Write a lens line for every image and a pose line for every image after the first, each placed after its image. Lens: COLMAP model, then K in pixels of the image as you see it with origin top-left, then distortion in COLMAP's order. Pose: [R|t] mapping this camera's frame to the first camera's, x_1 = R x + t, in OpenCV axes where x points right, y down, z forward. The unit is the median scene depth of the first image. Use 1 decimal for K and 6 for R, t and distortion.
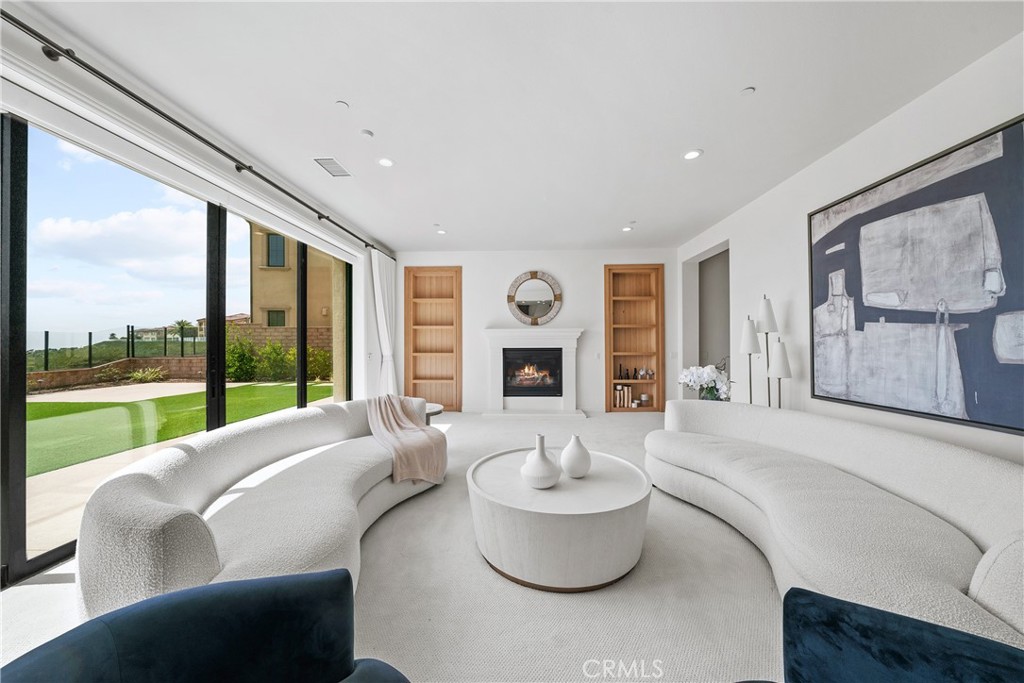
lens RADIAL K [[353.3, 0, 512.5], [0, 353.3, 343.8], [0, 0, 1]] dist [-0.006358, 0.000391]
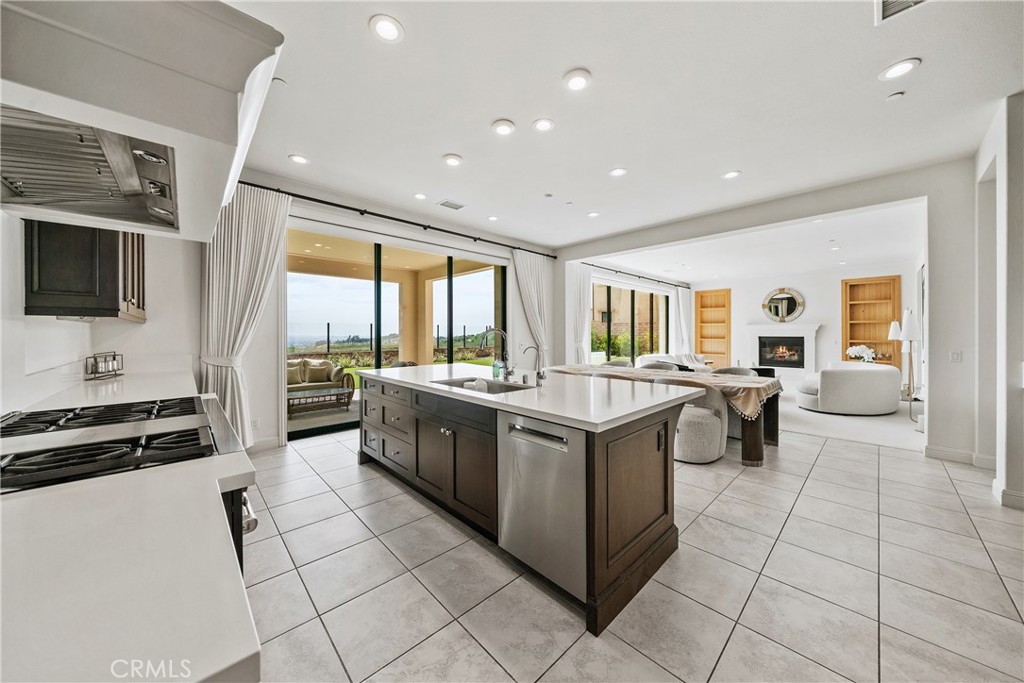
lens RADIAL K [[353.3, 0, 509.1], [0, 353.3, 331.8], [0, 0, 1]] dist [-0.006358, 0.000391]
pose [[0.705573, -0.000100, -0.708637, 0.325664], [-0.003352, 0.999988, -0.003479, 0.000231], [0.708629, 0.004830, 0.705565, -1.021597]]
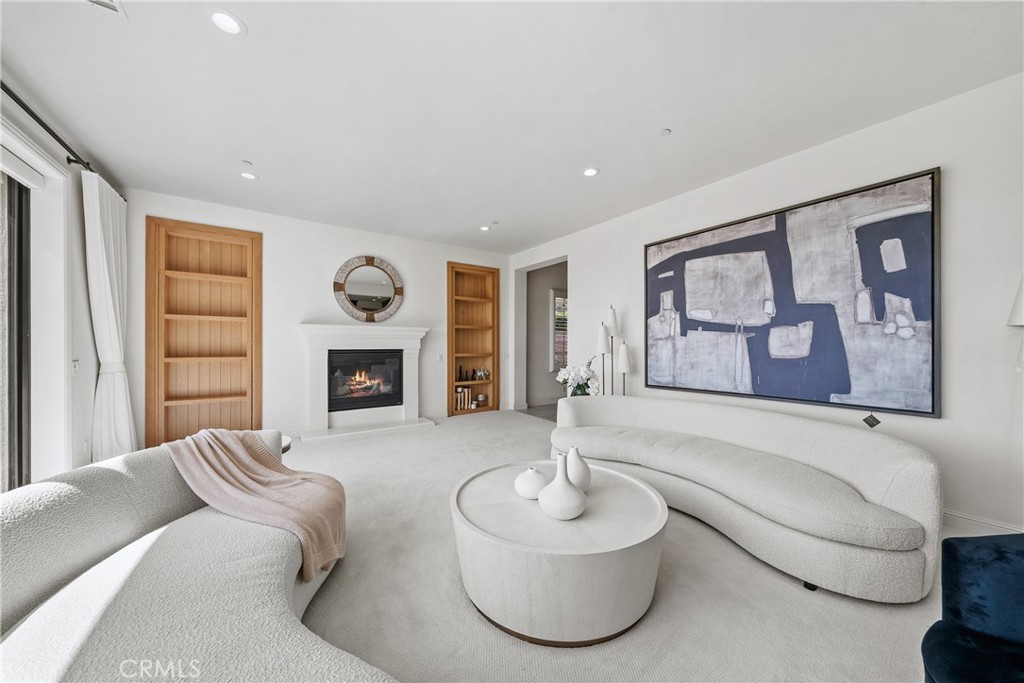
lens RADIAL K [[353.3, 0, 510.0], [0, 353.3, 346.0], [0, 0, 1]] dist [-0.006358, 0.000391]
pose [[0.793193, 0.003423, 0.608961, -0.185890], [-0.005109, 0.999986, 0.001034, 0.001443], [-0.608949, -0.003931, 0.793200, 0.148293]]
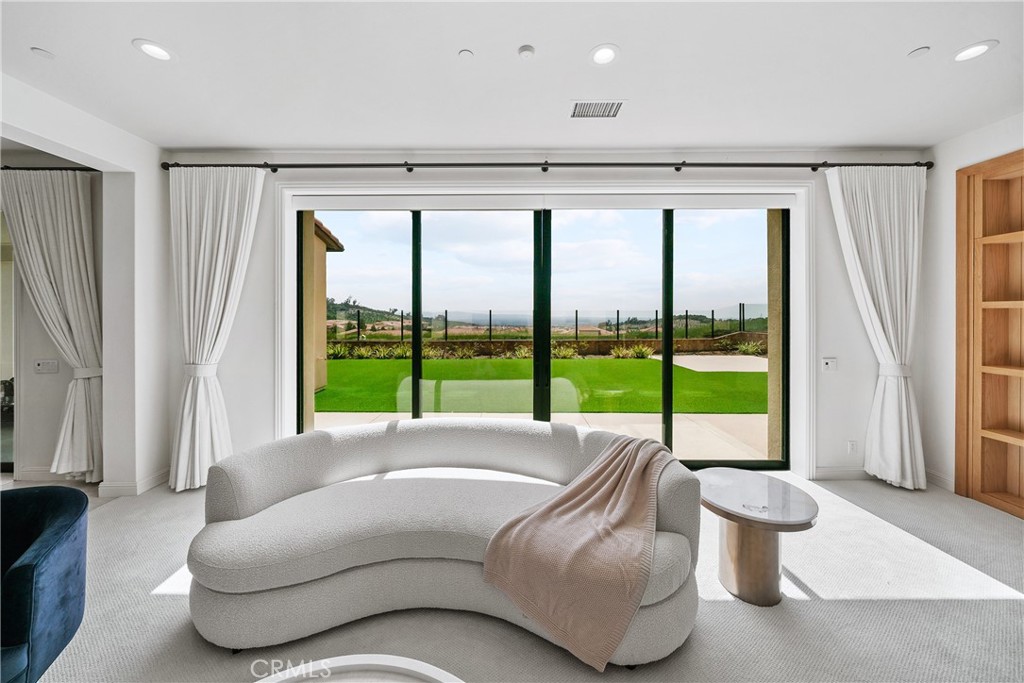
lens RADIAL K [[353.3, 0, 508.0], [0, 353.3, 314.5], [0, 0, 1]] dist [-0.006358, 0.000391]
pose [[0.023002, 0.000732, -0.999735, 0.129469], [-0.000340, 1.000000, 0.000724, -0.038105], [0.999735, 0.000323, 0.023002, 0.444256]]
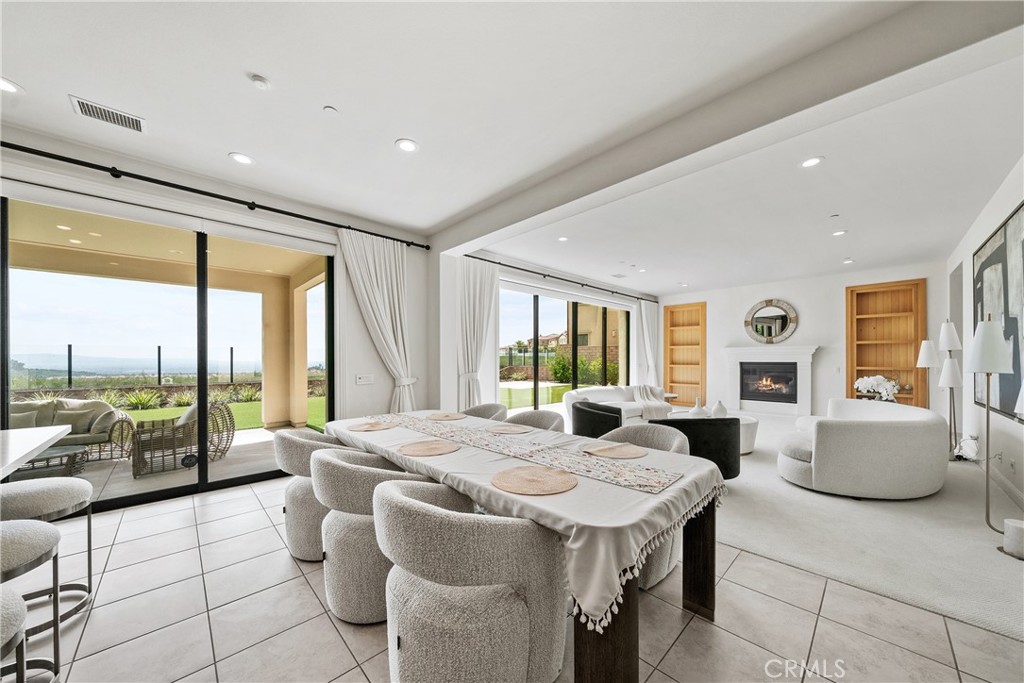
lens RADIAL K [[353.3, 0, 512.4], [0, 353.3, 359.7], [0, 0, 1]] dist [-0.006358, 0.000391]
pose [[0.710382, 0.003602, -0.703807, 0.298470], [-0.000093, 0.999987, 0.005024, -0.002765], [0.703817, -0.003504, 0.710373, -0.523385]]
